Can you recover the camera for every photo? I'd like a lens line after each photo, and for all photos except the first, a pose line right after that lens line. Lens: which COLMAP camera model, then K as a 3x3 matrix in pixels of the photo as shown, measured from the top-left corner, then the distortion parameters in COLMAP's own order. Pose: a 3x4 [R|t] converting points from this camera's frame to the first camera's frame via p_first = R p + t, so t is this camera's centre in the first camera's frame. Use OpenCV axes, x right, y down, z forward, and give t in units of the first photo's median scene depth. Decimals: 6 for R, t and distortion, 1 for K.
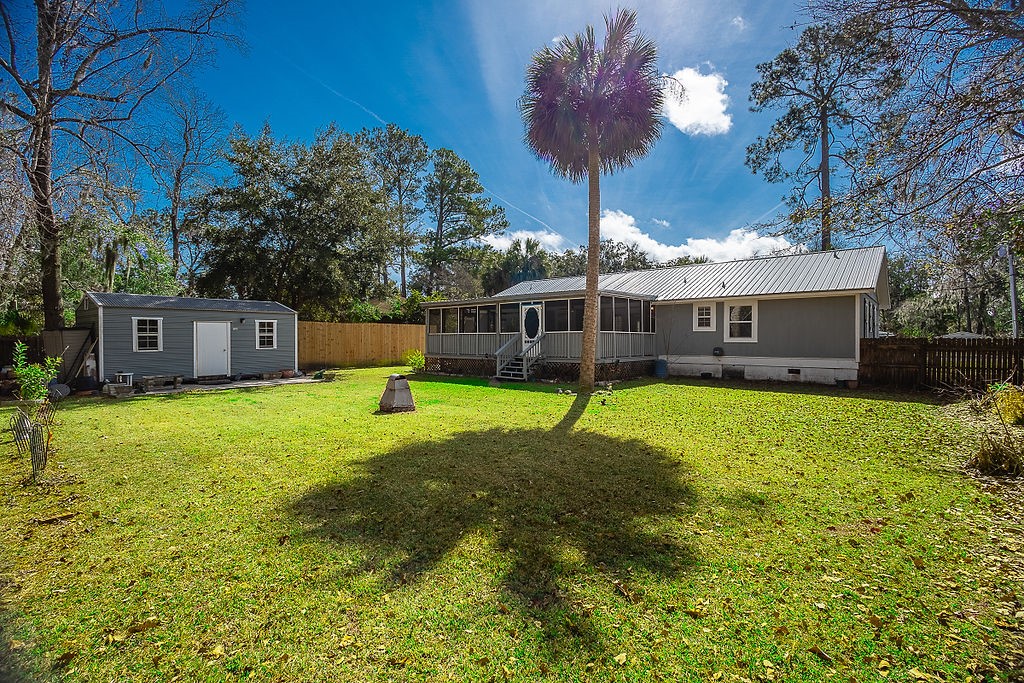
lens RADIAL K [[463.8, 0, 510.1], [0, 463.8, 342.1], [0, 0, 1]] dist [-0.003528, -0.000065]
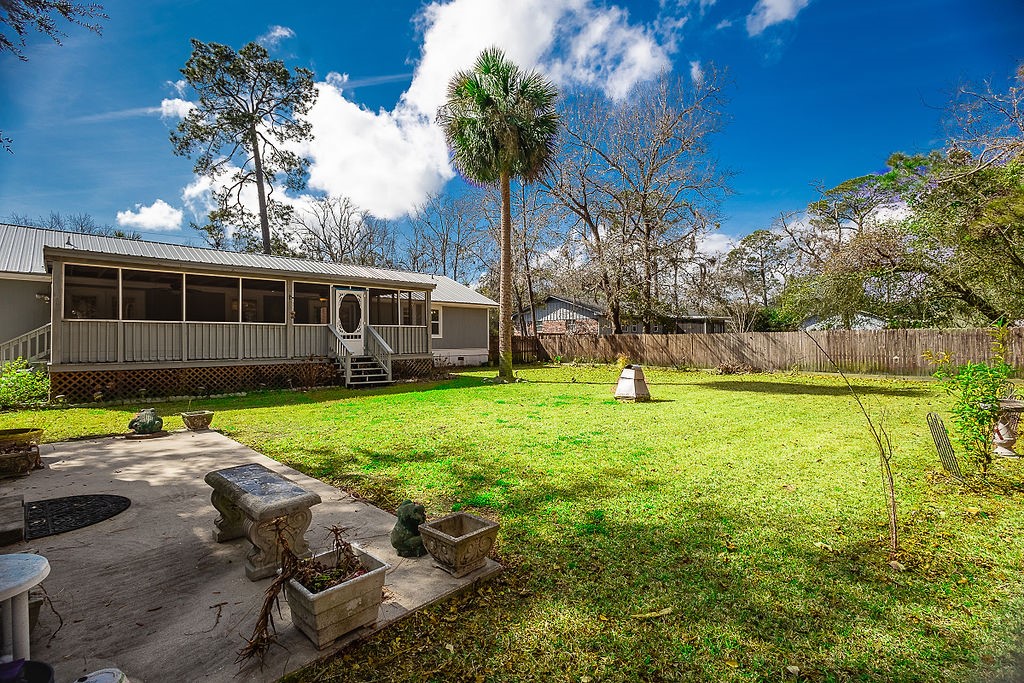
lens RADIAL K [[463.8, 0, 511.8], [0, 463.8, 337.8], [0, 0, 1]] dist [-0.003528, -0.000065]
pose [[0.084426, 0.003687, 0.996423, -0.722390], [0.007707, 0.999961, -0.004353, 0.006469], [-0.996400, 0.008047, 0.084394, 0.661030]]
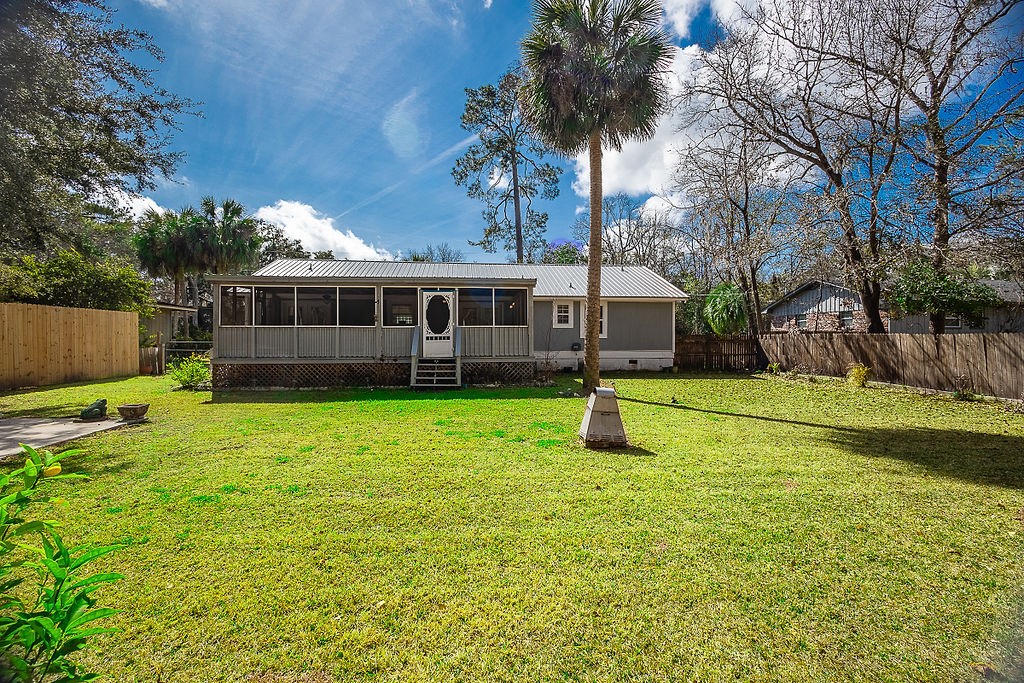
lens RADIAL K [[463.8, 0, 512.2], [0, 463.8, 338.9], [0, 0, 1]] dist [-0.003528, -0.000065]
pose [[0.682061, -0.003549, 0.731287, -0.449693], [0.004078, 0.999991, 0.001049, 0.000219], [-0.731284, 0.002267, 0.682070, 0.367018]]
